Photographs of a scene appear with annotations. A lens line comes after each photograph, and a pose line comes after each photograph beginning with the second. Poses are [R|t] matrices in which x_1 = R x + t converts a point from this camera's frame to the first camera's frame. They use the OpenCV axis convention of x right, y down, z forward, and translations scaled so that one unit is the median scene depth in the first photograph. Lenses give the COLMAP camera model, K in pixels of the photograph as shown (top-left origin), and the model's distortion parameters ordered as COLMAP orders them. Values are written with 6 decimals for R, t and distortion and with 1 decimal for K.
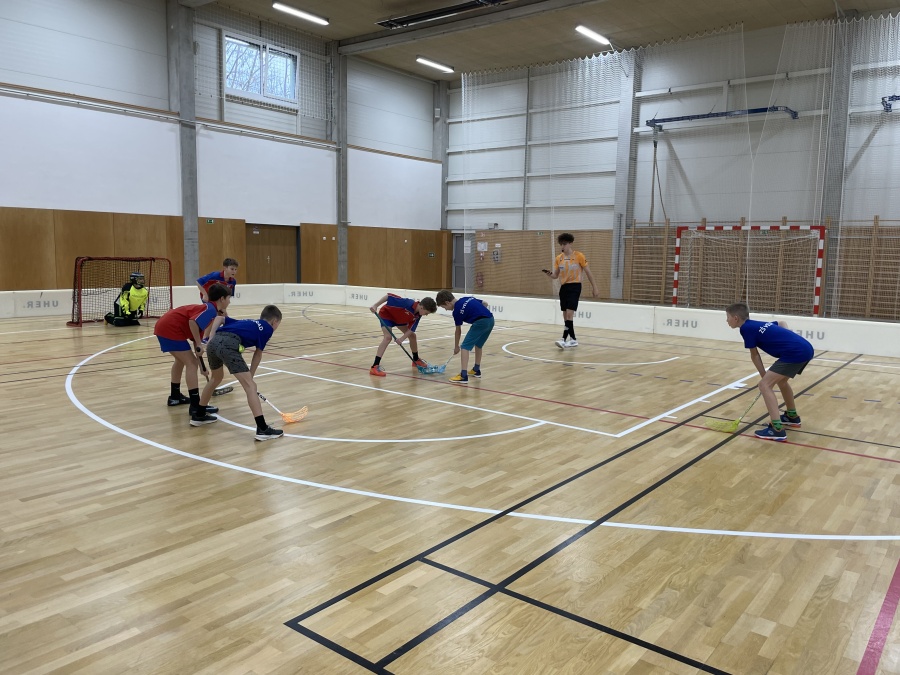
lens RADIAL K [[689.5, 0, 446.7], [0, 689.5, 328.8], [0, 0, 1]] dist [0.088085, -0.123223]
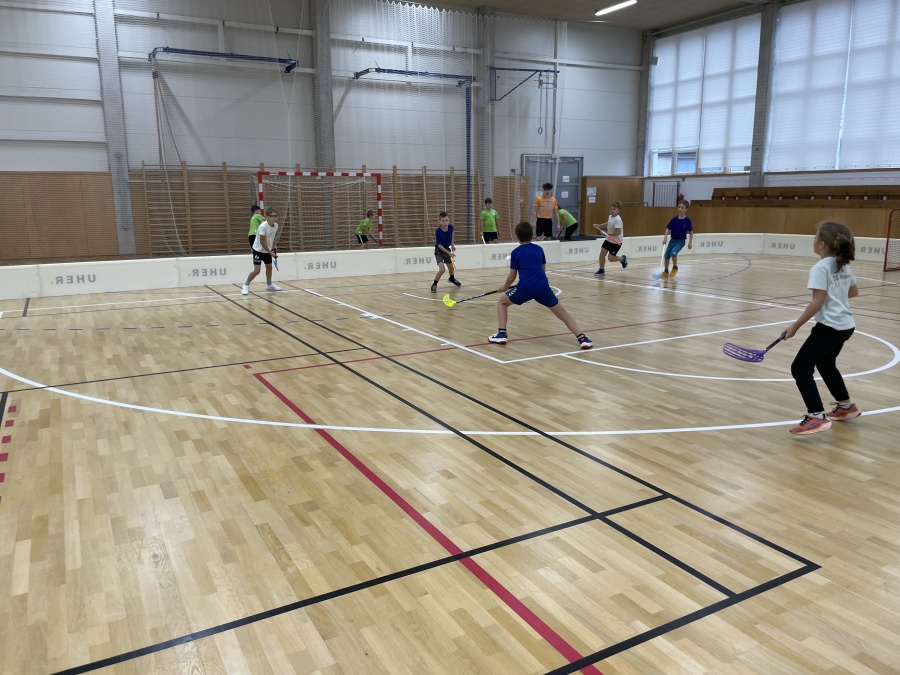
lens RADIAL K [[679.7, 0, 450.5], [0, 679.7, 321.3], [0, 0, 1]] dist [0.092147, -0.116248]
pose [[0.381965, -0.190911, 0.904243, -0.428241], [0.125104, 0.980106, 0.154082, -0.048960], [-0.915670, 0.054270, 0.398250, 0.336475]]
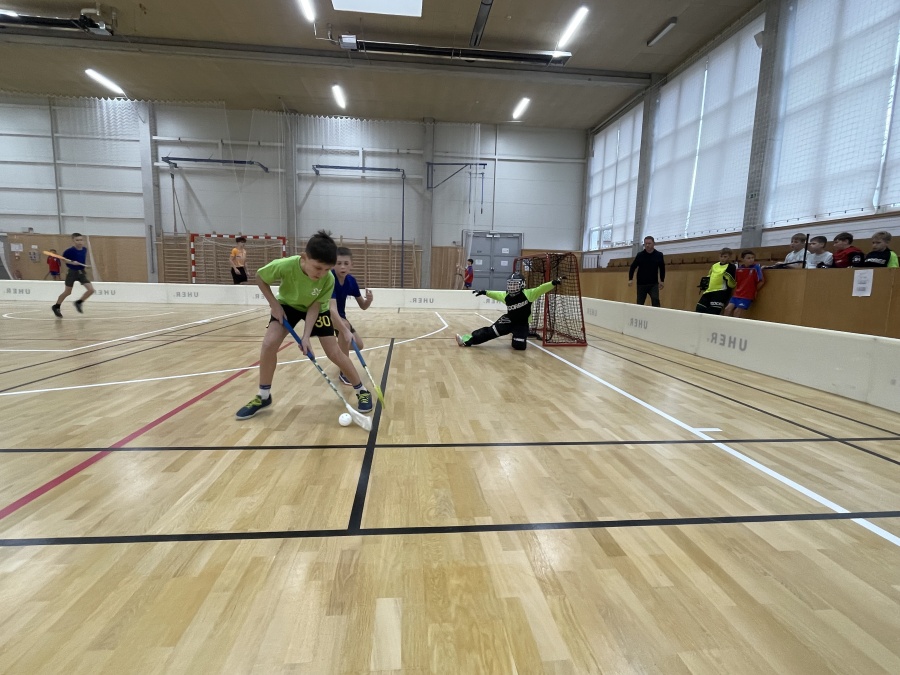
lens RADIAL K [[446.1, 0, 448.0], [0, 446.1, 333.4], [0, 0, 1]] dist [-0.000092, -0.000764]
pose [[0.718791, -0.090685, 0.689287, 0.054544], [0.070817, 0.995850, 0.057169, 0.037042], [-0.691611, 0.007721, 0.722229, -0.021775]]
